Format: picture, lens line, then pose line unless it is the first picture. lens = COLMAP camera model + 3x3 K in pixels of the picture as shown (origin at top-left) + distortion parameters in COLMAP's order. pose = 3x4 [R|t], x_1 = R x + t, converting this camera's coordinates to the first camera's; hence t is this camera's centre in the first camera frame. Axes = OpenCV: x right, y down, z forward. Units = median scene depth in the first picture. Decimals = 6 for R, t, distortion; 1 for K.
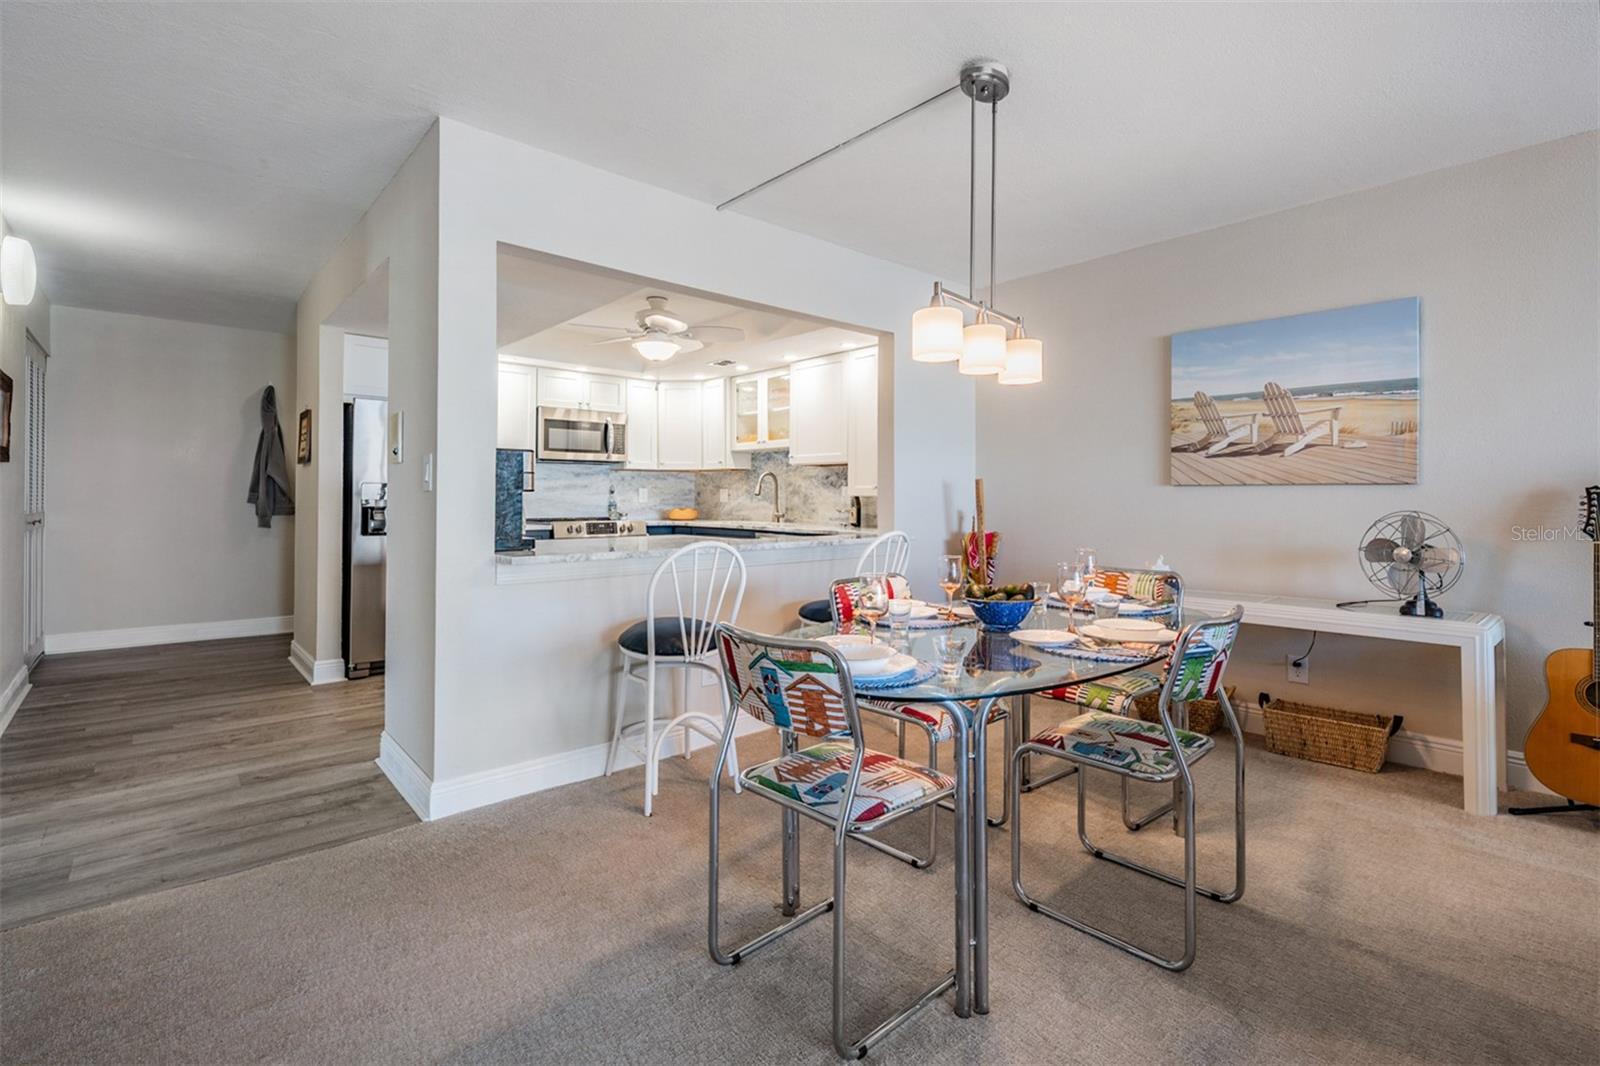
lens RADIAL K [[722.9, 0, 782.1], [0, 722.9, 493.6], [0, 0, 1]] dist [0.003589, 0.001412]
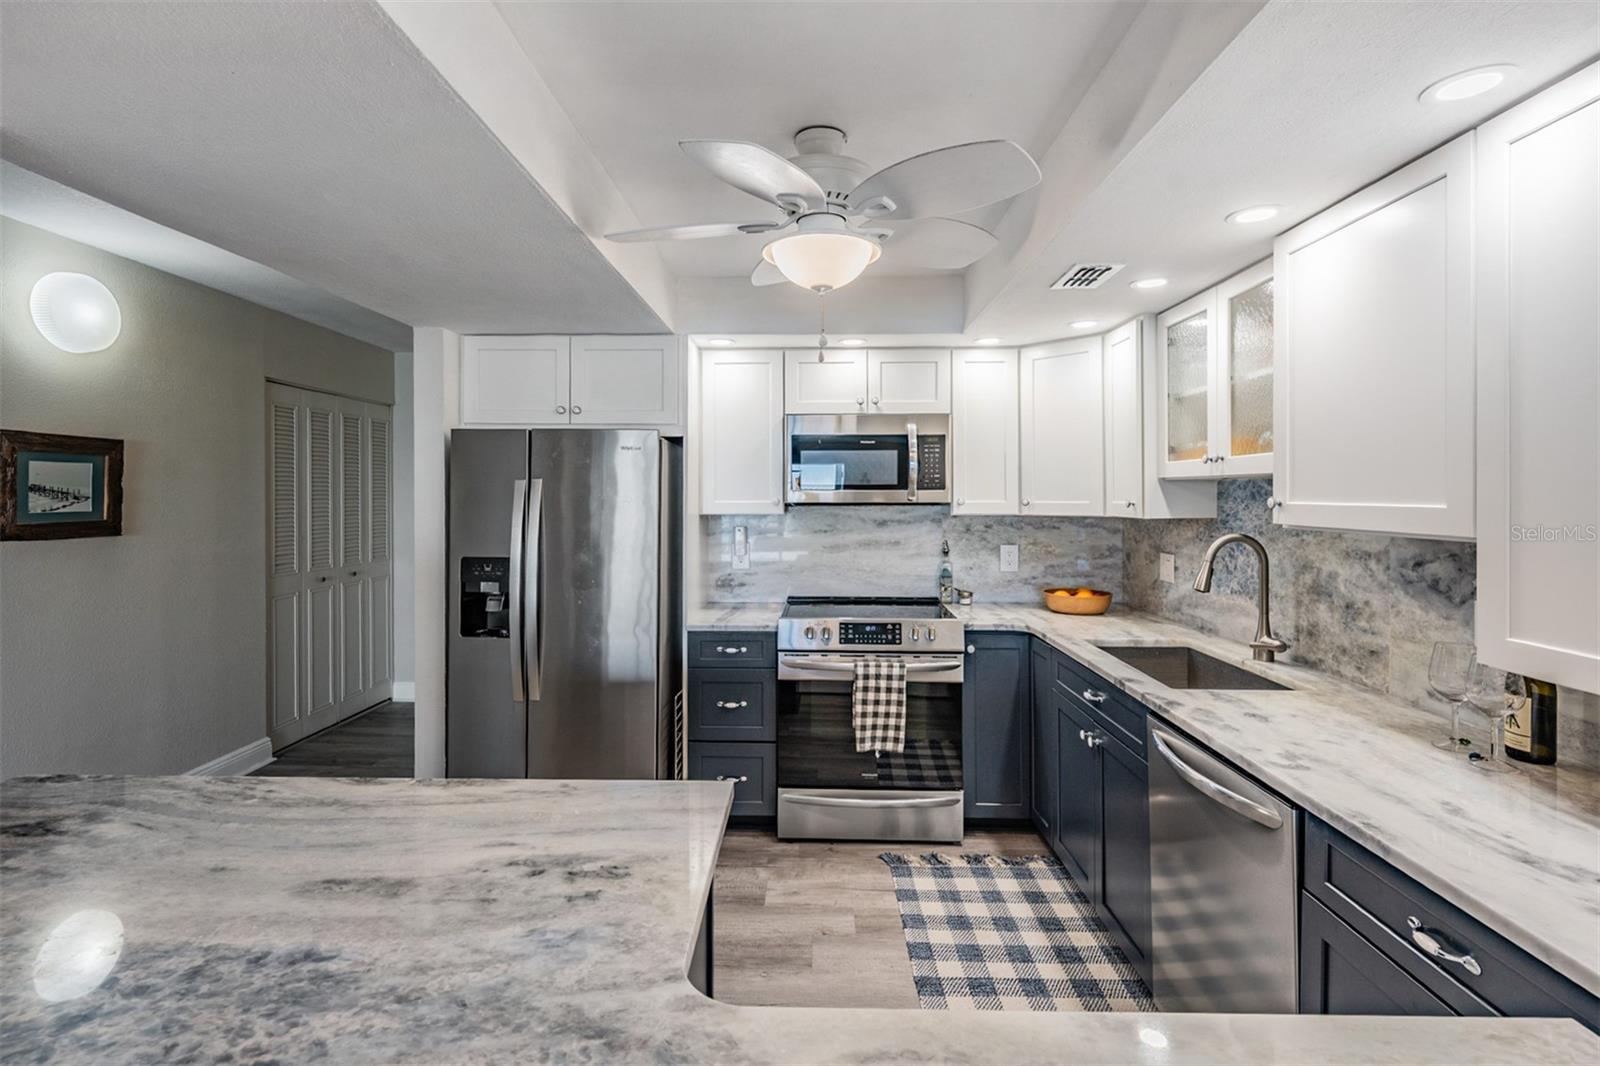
lens RADIAL K [[745.2, 0, 790.6], [0, 745.2, 504.4], [0, 0, 1]] dist [0.010286, -0.000880]
pose [[0.739268, 0.003582, -0.673401, 0.074809], [0.005586, 0.999919, 0.011452, -0.051086], [0.673388, -0.012228, 0.739188, 0.516374]]
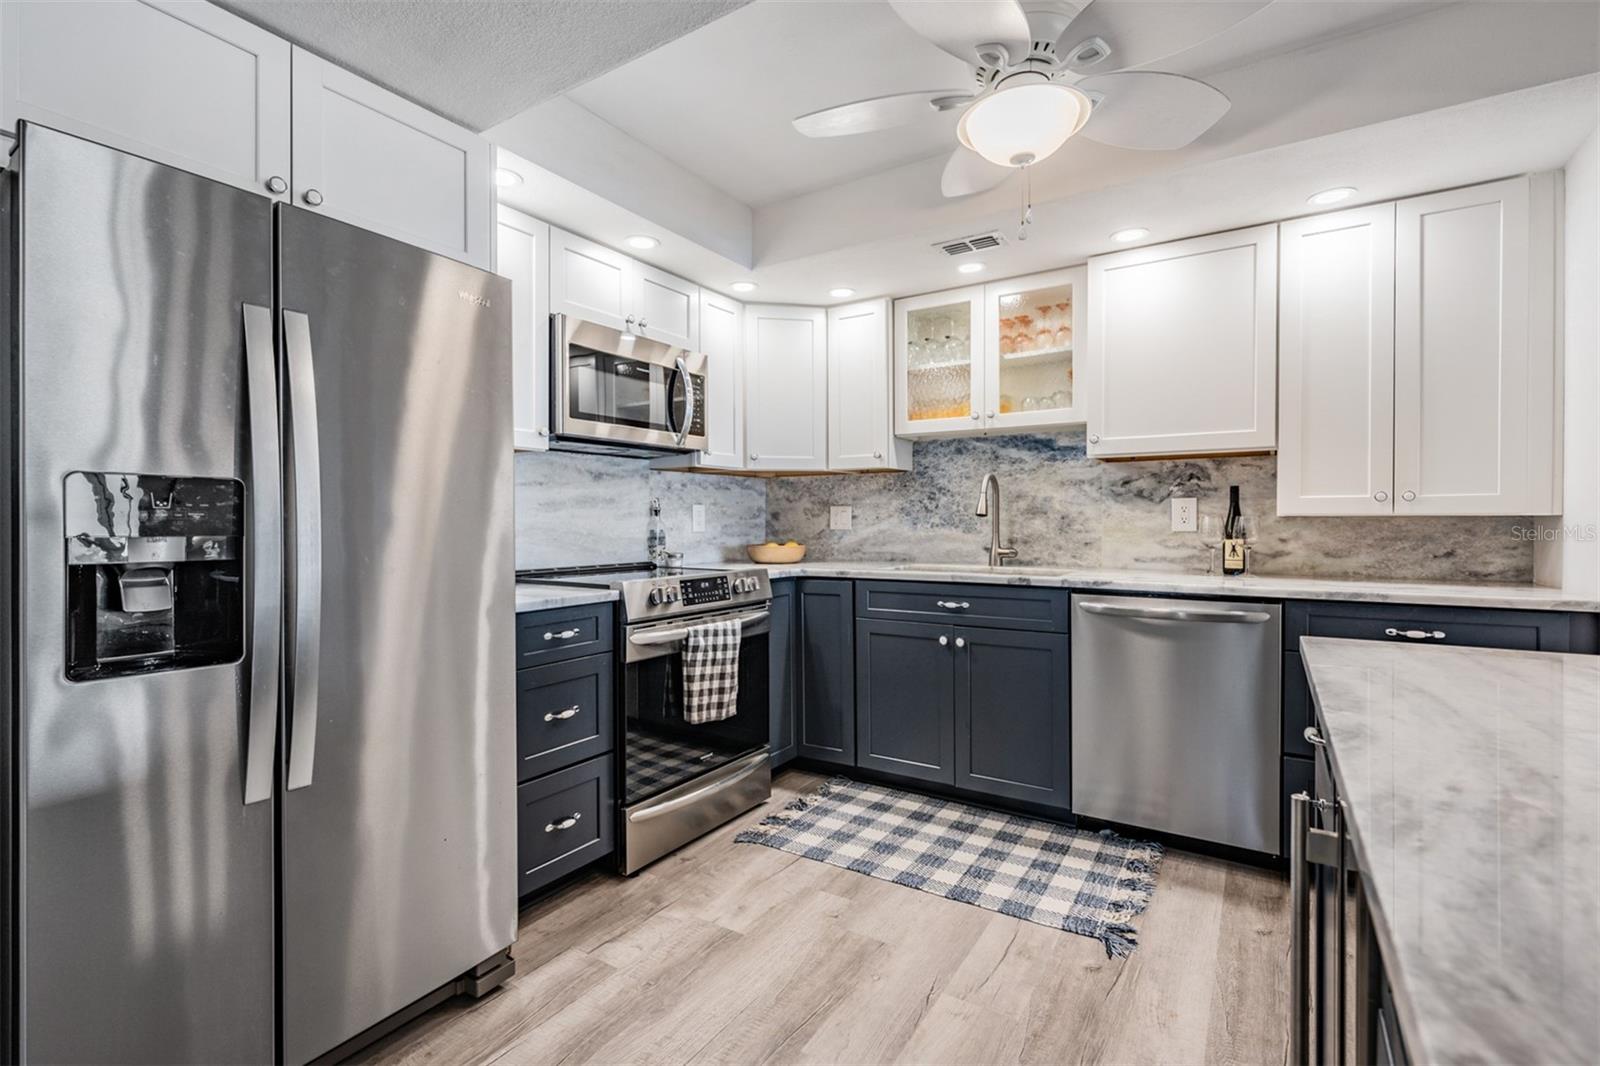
lens RADIAL K [[722.9, 0, 791.7], [0, 722.9, 528.9], [0, 0, 1]] dist [0.003589, 0.001412]
pose [[0.961004, -0.009272, 0.276379, -0.303199], [0.004972, 0.999856, 0.016254, 0.001854], [-0.276489, -0.014246, 0.960911, 0.510741]]
